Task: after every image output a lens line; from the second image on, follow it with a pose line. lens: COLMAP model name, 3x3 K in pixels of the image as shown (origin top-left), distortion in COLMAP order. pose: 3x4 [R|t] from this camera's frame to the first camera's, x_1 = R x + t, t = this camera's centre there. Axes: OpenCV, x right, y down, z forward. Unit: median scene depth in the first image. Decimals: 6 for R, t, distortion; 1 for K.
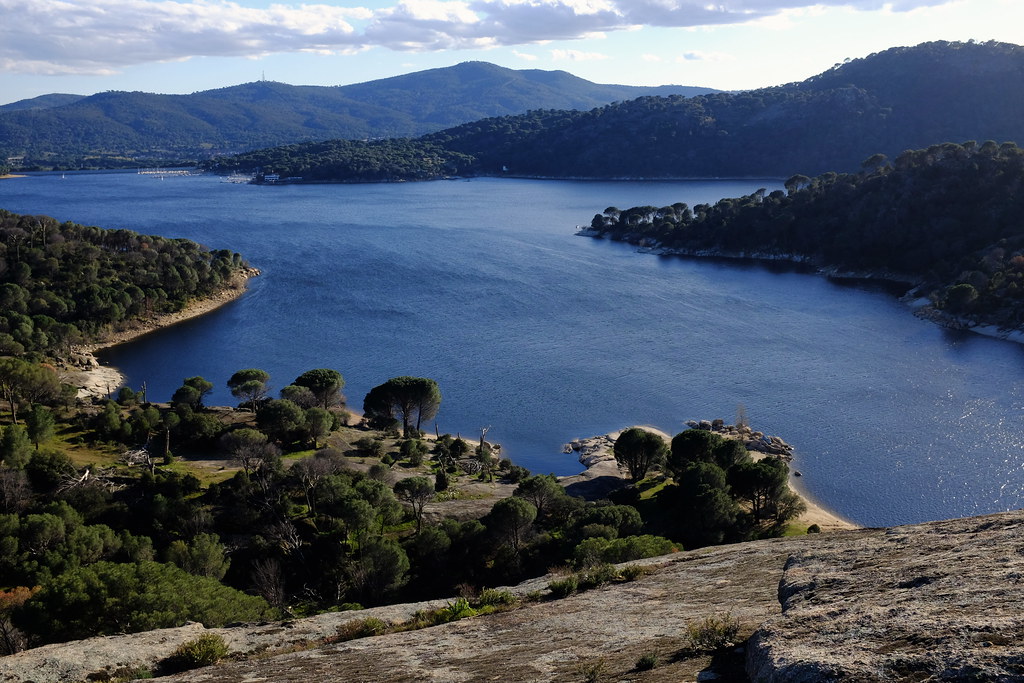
lens RADIAL K [[1049.7, 0, 505.0], [0, 1049.7, 340.2], [0, 0, 1]] dist [-0.050536, 0.000000]
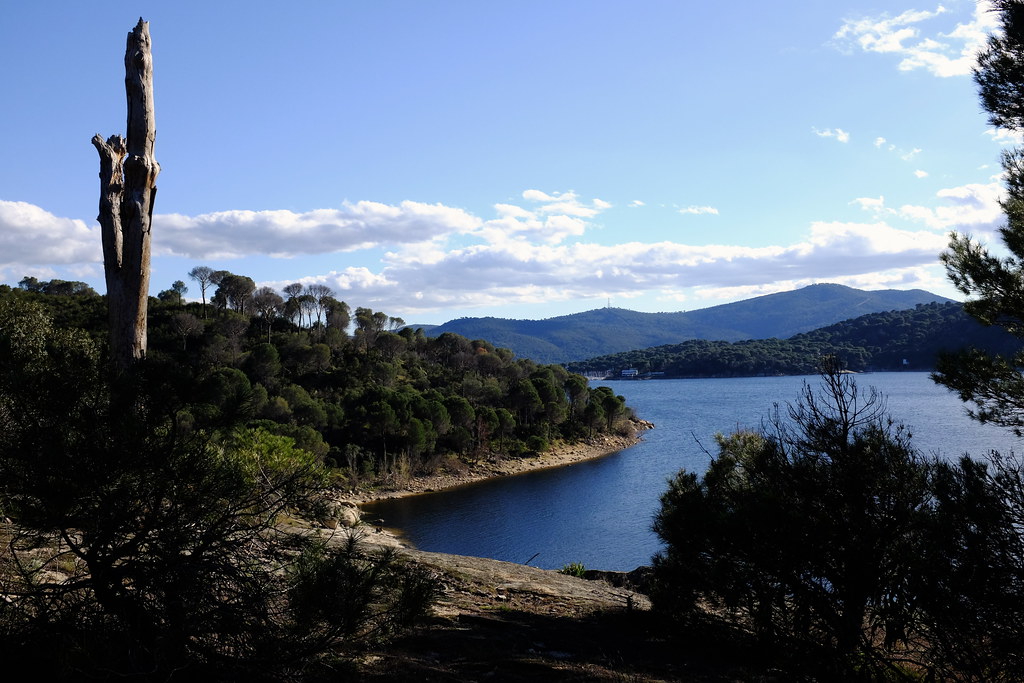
lens RADIAL K [[1049.7, 0, 512.0], [0, 1049.7, 339.5], [0, 0, 1]] dist [-0.050536, 0.000000]
pose [[0.952070, -0.023209, -0.304999, -0.157100], [-0.044752, 0.975818, -0.213953, 0.031902], [0.302589, 0.217348, 0.928009, 0.481087]]
